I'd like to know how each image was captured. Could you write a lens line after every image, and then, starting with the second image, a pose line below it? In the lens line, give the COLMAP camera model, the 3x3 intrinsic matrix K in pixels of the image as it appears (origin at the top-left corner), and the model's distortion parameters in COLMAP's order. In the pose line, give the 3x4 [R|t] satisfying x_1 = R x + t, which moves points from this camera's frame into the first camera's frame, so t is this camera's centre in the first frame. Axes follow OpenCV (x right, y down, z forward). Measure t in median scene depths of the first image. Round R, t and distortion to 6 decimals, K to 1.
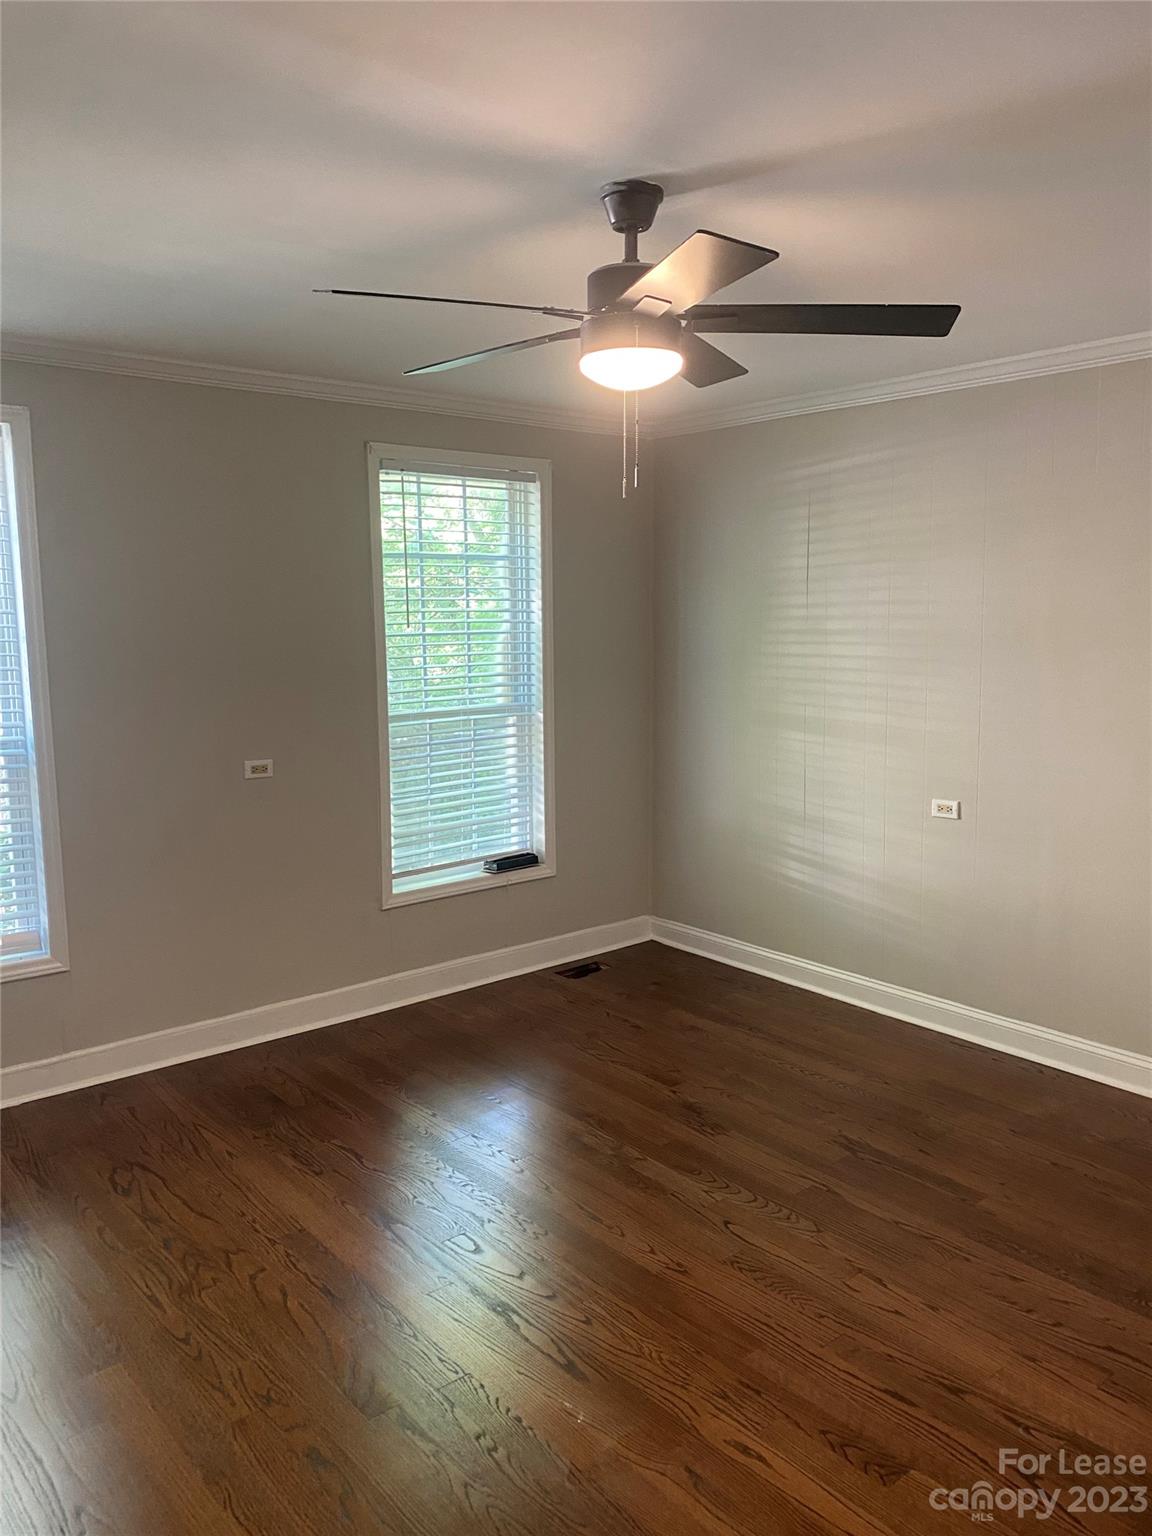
lens RADIAL K [[1167.4, 0, 584.7], [0, 1167.4, 769.7], [0, 0, 1]] dist [0.006908, 0.000315]
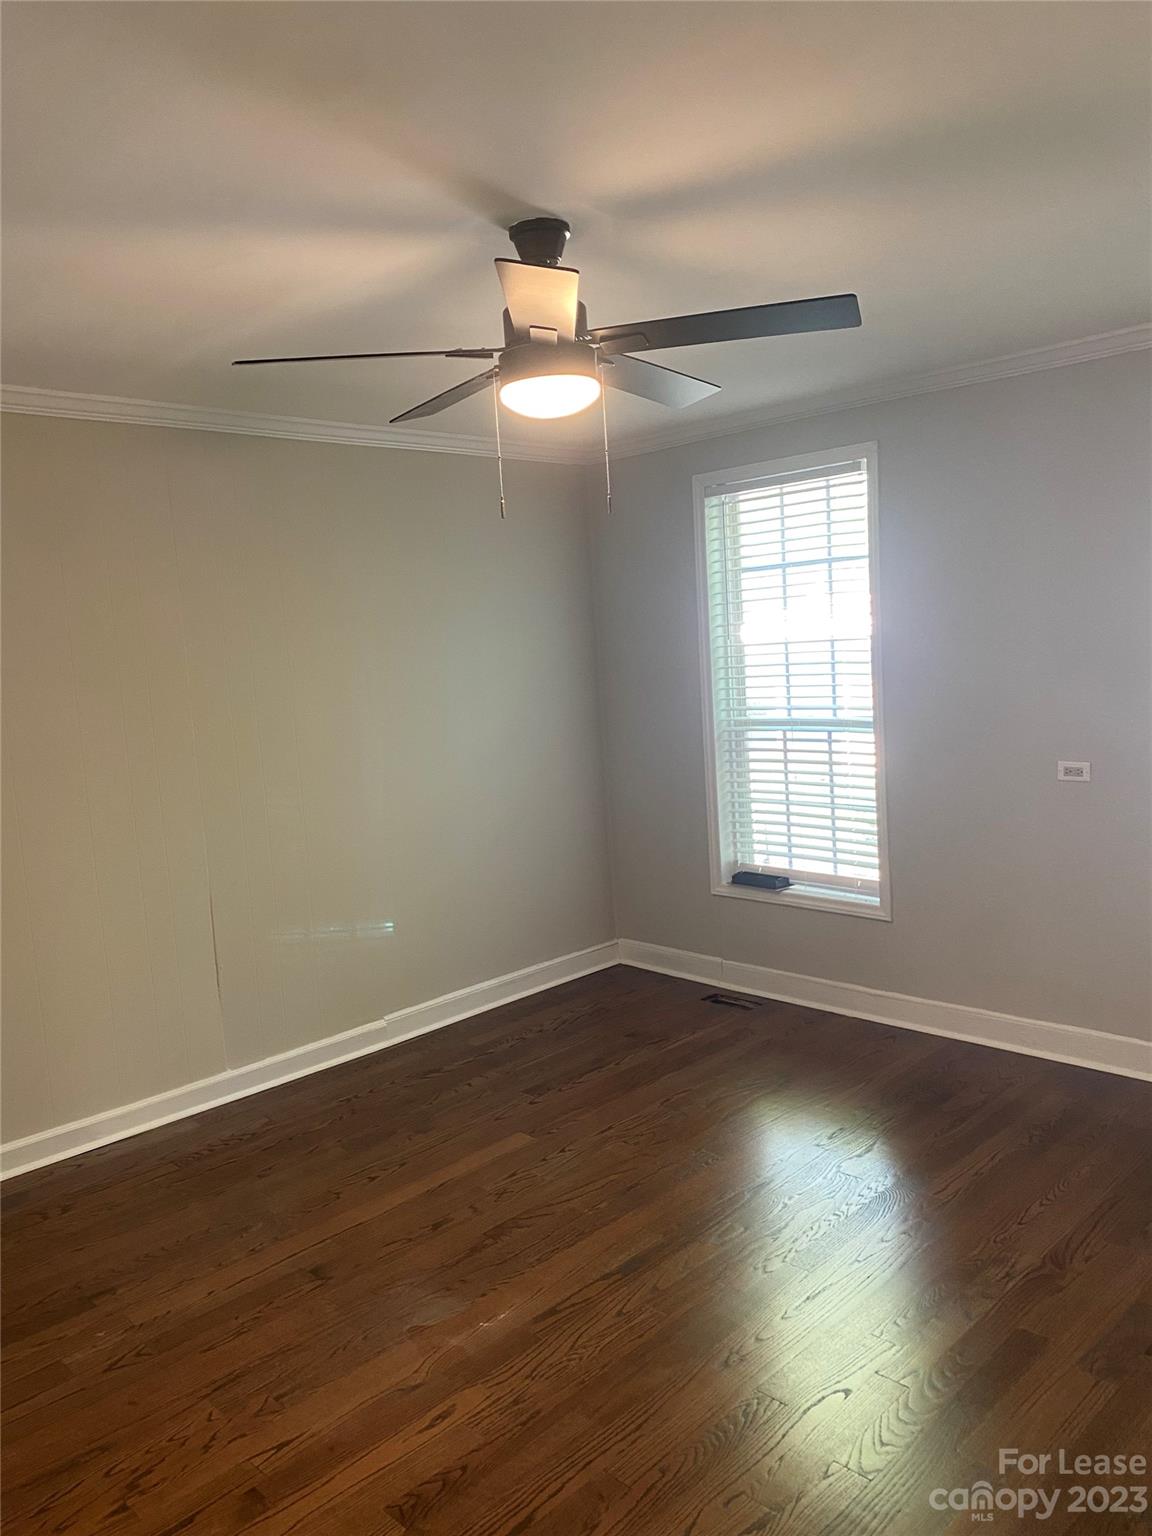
lens RADIAL K [[1161.5, 0, 564.3], [0, 1161.5, 755.3], [0, 0, 1]] dist [0.007425, -0.005815]
pose [[0.072916, 0.092687, -0.993022, 0.973316], [-0.067876, 0.993825, 0.087778, -0.106960], [0.995026, 0.061002, 0.078757, 0.835063]]
